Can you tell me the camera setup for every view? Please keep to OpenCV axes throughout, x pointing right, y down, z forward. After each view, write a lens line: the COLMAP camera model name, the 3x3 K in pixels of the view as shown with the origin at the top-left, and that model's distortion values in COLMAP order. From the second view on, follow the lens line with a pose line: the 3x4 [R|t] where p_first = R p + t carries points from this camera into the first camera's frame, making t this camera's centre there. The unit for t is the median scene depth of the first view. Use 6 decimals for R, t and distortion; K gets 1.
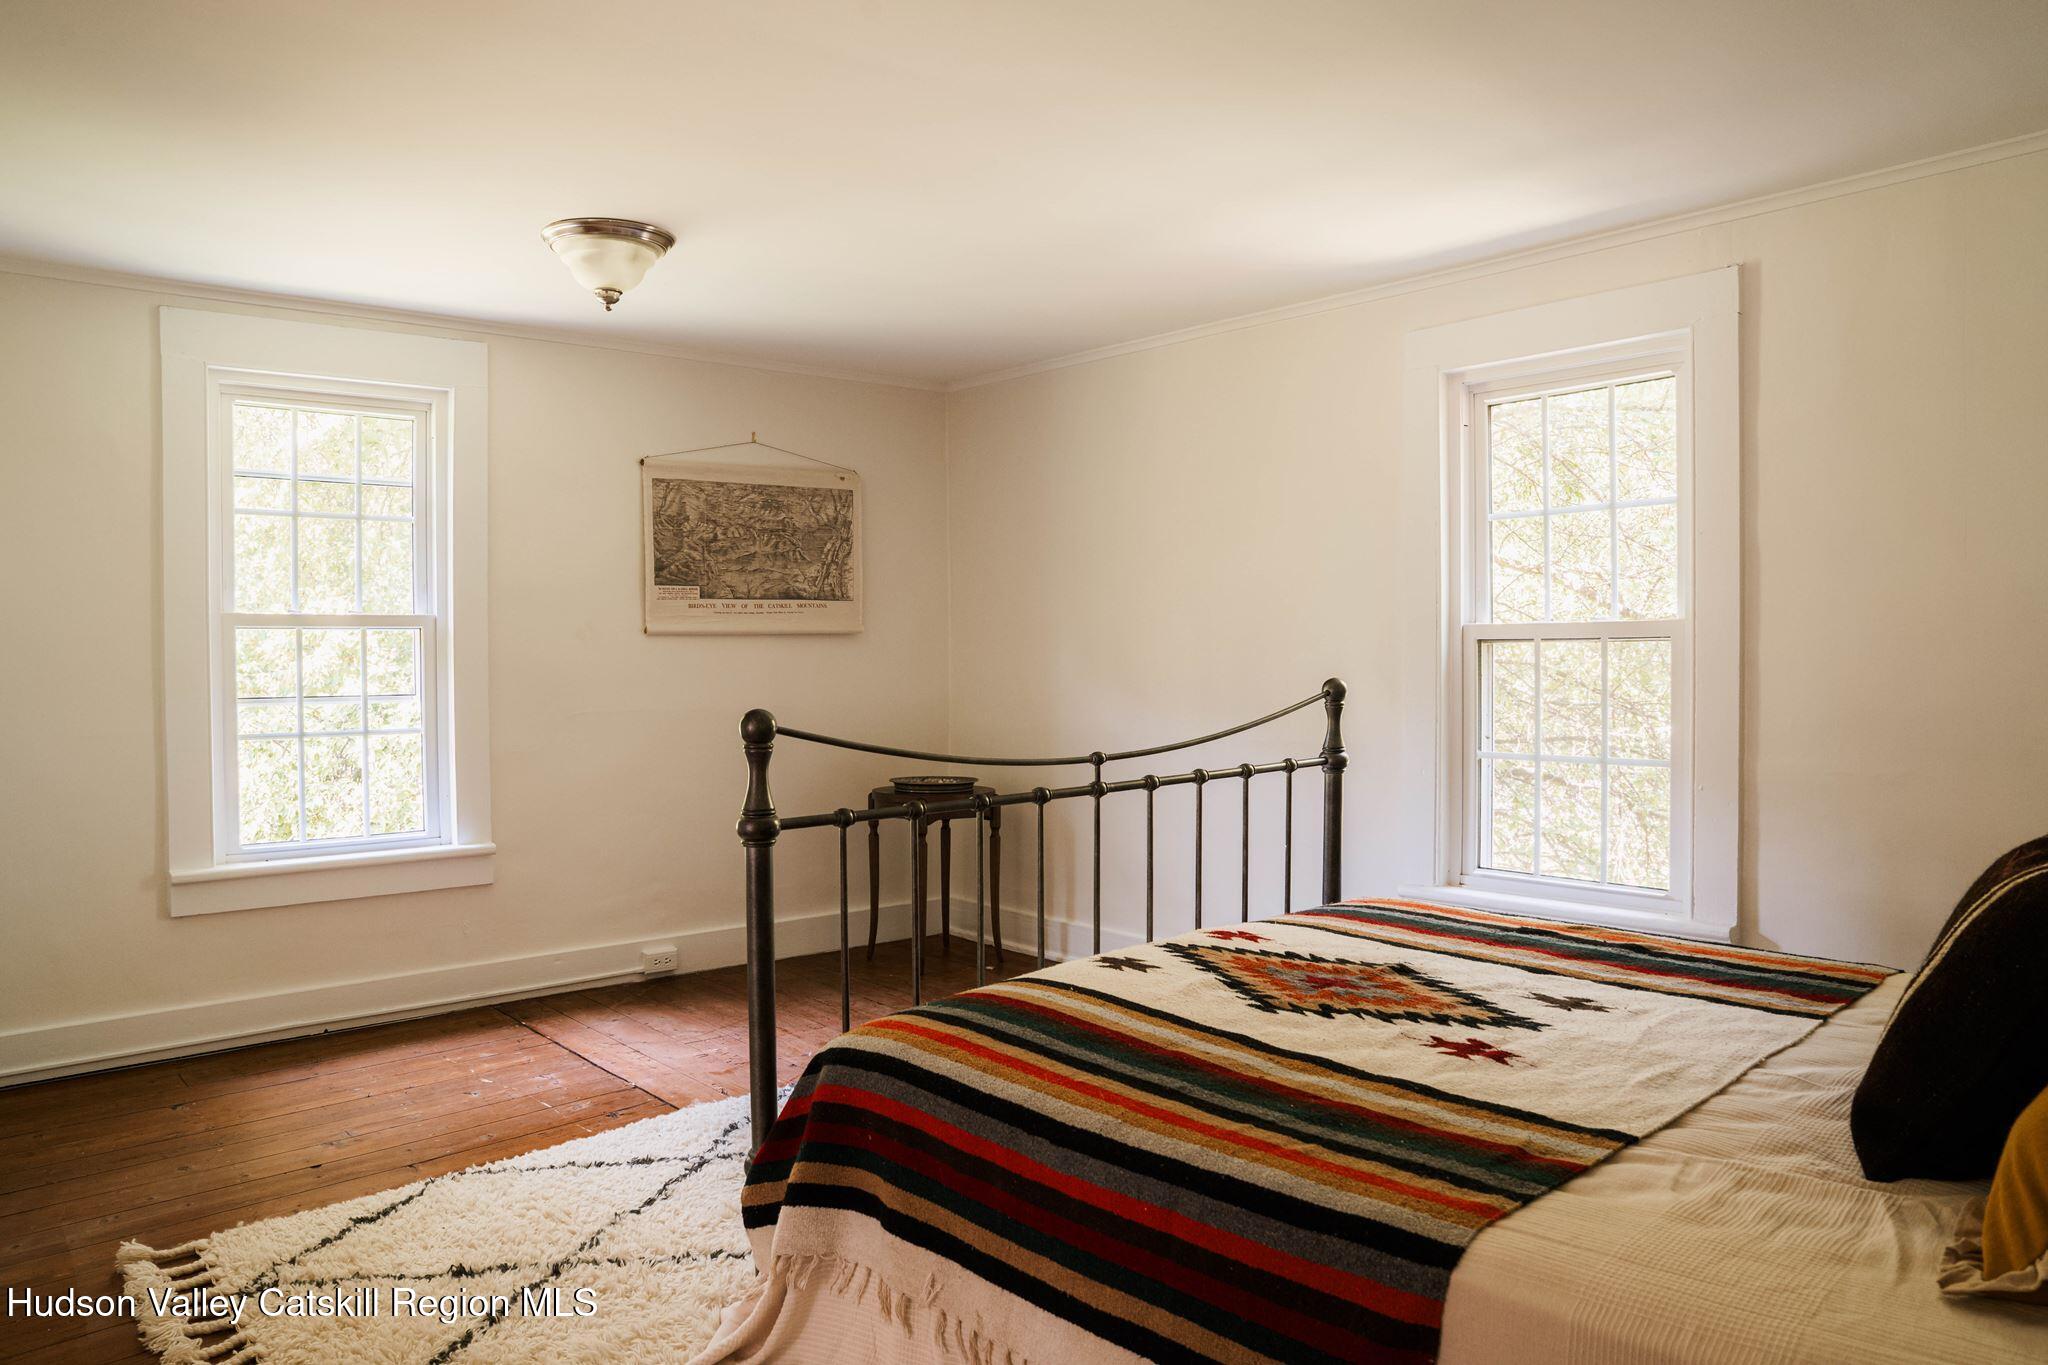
lens RADIAL K [[1421.9, 0, 1034.7], [0, 1421.9, 628.9], [0, 0, 1]] dist [-0.034239, 0.000162]
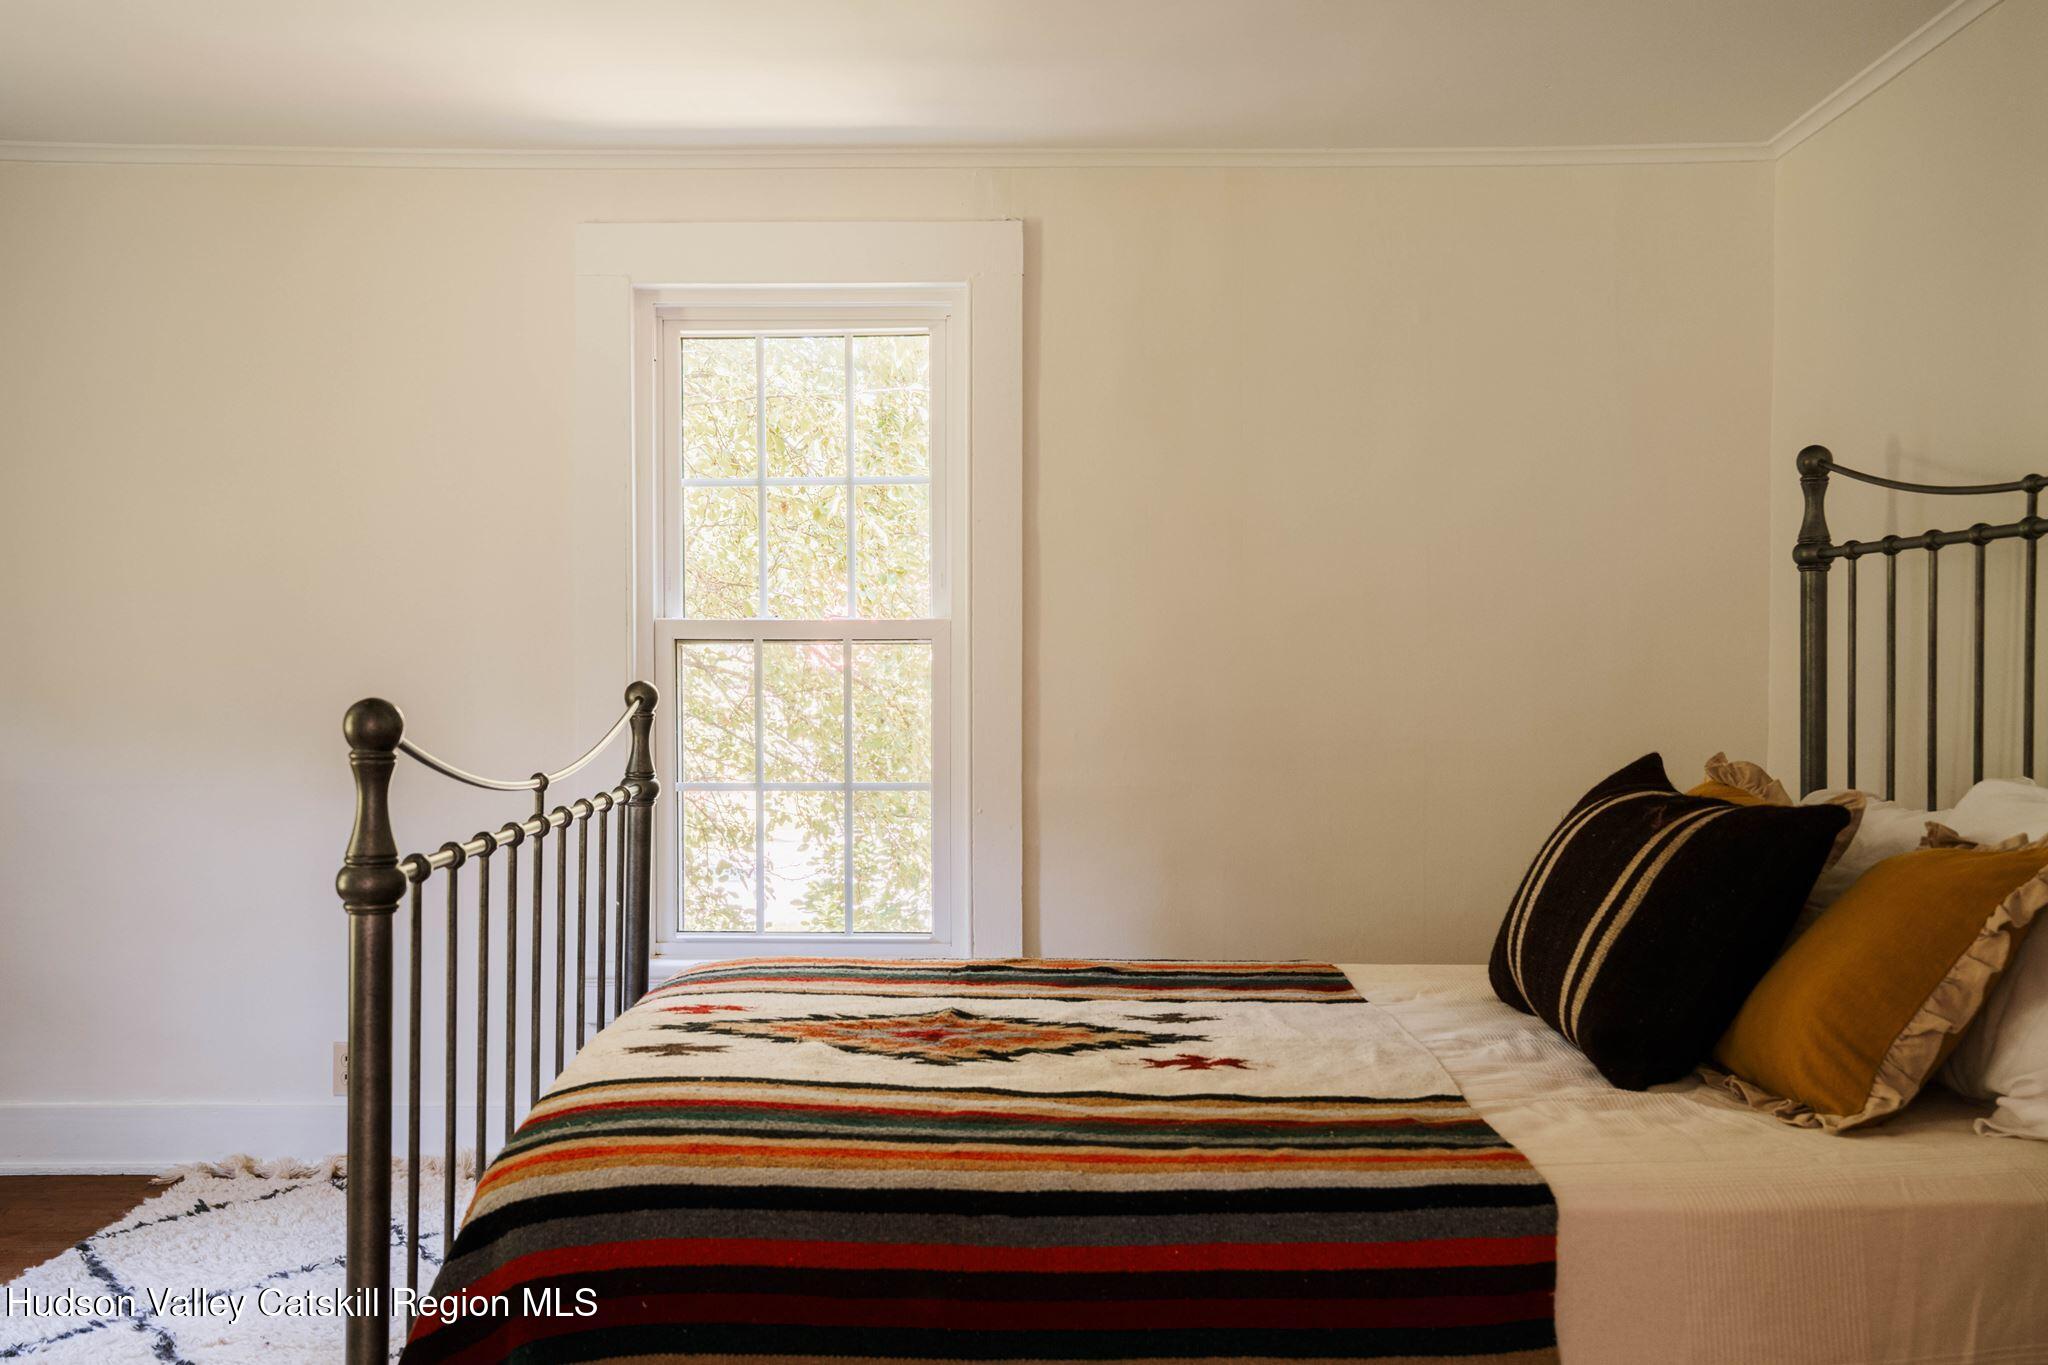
lens RADIAL K [[2087.8, 0, 1023.8], [0, 2087.8, 695.9], [0, 0, 1]] dist [0.057513, 0.000000]
pose [[0.669594, 0.003390, 0.742720, -0.456806], [-0.012741, 0.999895, 0.006923, 0.030731], [-0.742618, -0.014098, 0.669567, 0.105586]]
